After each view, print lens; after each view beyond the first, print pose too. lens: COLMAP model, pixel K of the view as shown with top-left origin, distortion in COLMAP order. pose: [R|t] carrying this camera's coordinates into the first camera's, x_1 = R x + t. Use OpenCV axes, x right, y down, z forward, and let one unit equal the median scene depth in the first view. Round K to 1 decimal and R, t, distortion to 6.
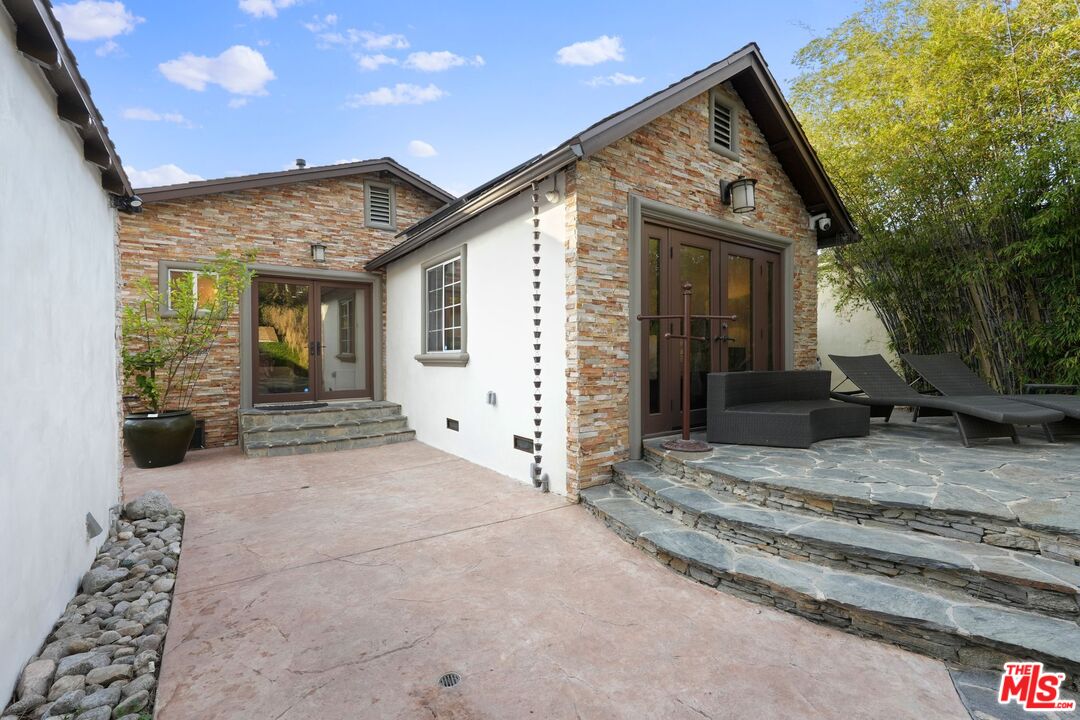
lens RADIAL K [[472.5, 0, 533.9], [0, 472.5, 359.6], [0, 0, 1]] dist [-0.005343, 0.002517]
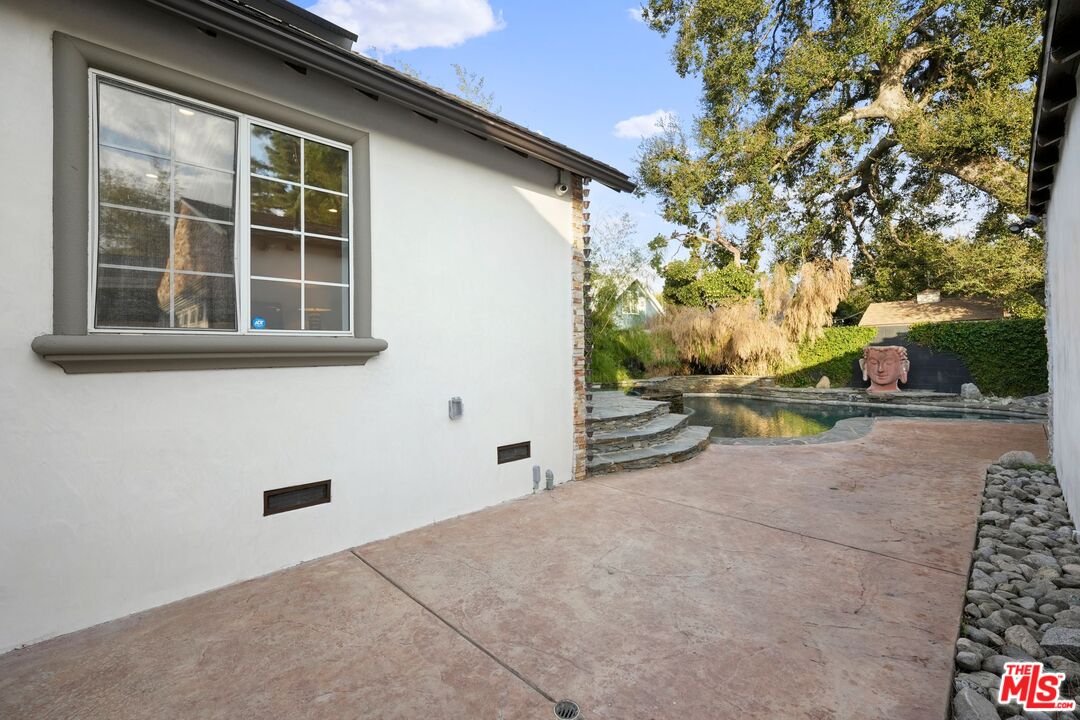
lens RADIAL K [[472.5, 0, 549.4], [0, 472.5, 353.8], [0, 0, 1]] dist [-0.005343, 0.002517]
pose [[-0.195417, 0.007408, 0.980692, -0.806045], [0.018773, 0.999816, -0.003812, 0.011105], [-0.980540, 0.017666, -0.195520, 1.051454]]
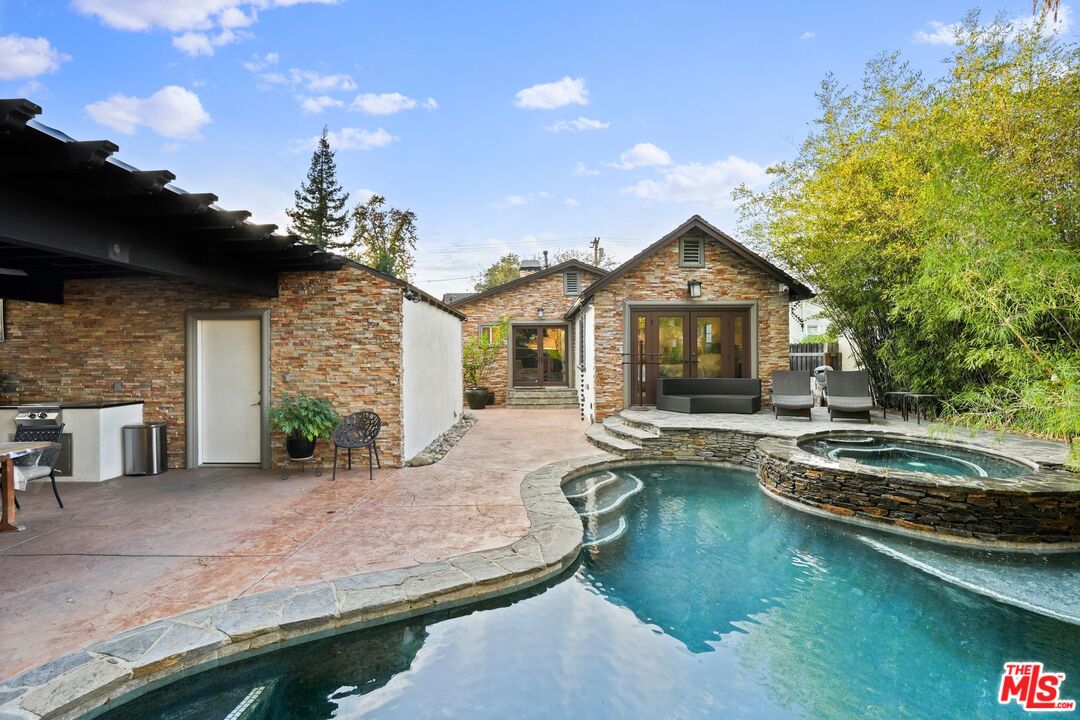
lens RADIAL K [[472.5, 0, 535.2], [0, 472.5, 352.1], [0, 0, 1]] dist [-0.005343, 0.002517]
pose [[0.823656, -0.001356, -0.567089, 1.025753], [-0.002037, 0.999984, -0.005350, -0.073030], [0.567087, 0.005562, 0.823639, -1.032406]]
